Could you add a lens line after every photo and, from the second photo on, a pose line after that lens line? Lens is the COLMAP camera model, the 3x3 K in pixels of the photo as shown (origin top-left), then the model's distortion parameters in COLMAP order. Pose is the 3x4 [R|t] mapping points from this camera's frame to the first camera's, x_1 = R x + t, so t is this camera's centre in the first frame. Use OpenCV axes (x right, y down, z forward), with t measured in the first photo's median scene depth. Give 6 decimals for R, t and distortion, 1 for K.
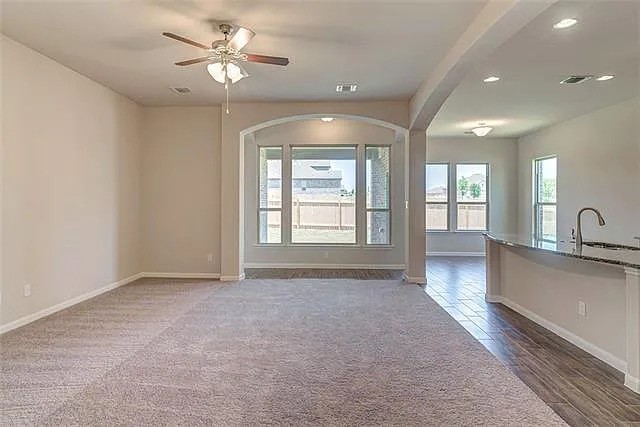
lens RADIAL K [[335.2, 0, 316.4], [0, 335.2, 199.5], [0, 0, 1]] dist [-0.001457, -0.001162]
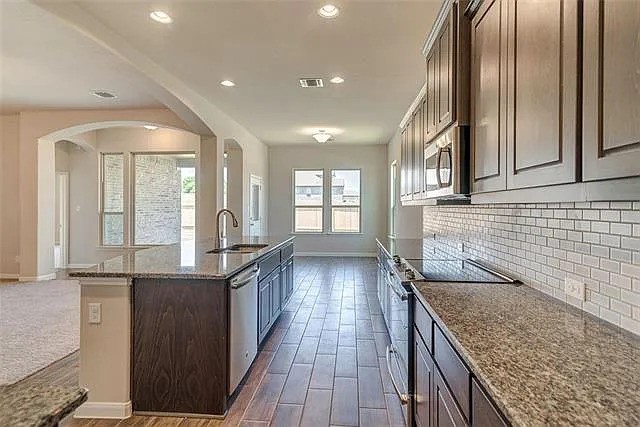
lens RADIAL K [[288.2, 0, 330.3], [0, 288.2, 203.2], [0, 0, 1]] dist [-0.003049, -0.000086]
pose [[0.999851, -0.004171, -0.016747, 0.533992], [0.004102, 0.999983, -0.004161, 0.004933], [0.016765, 0.004092, 0.999851, 0.087585]]
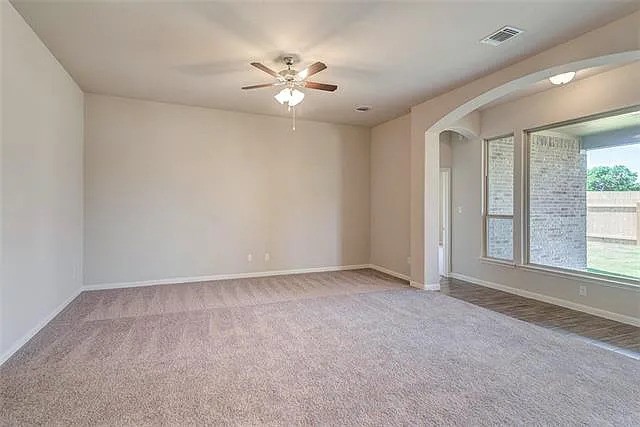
lens RADIAL K [[316.3, 0, 322.4], [0, 316.3, 202.9], [0, 0, 1]] dist [0.022956, 0.000058]
pose [[0.425446, -0.005980, -0.904964, 0.348519], [-0.000613, 0.999976, -0.006897, 0.003103], [0.904984, 0.003489, 0.425432, 0.272613]]
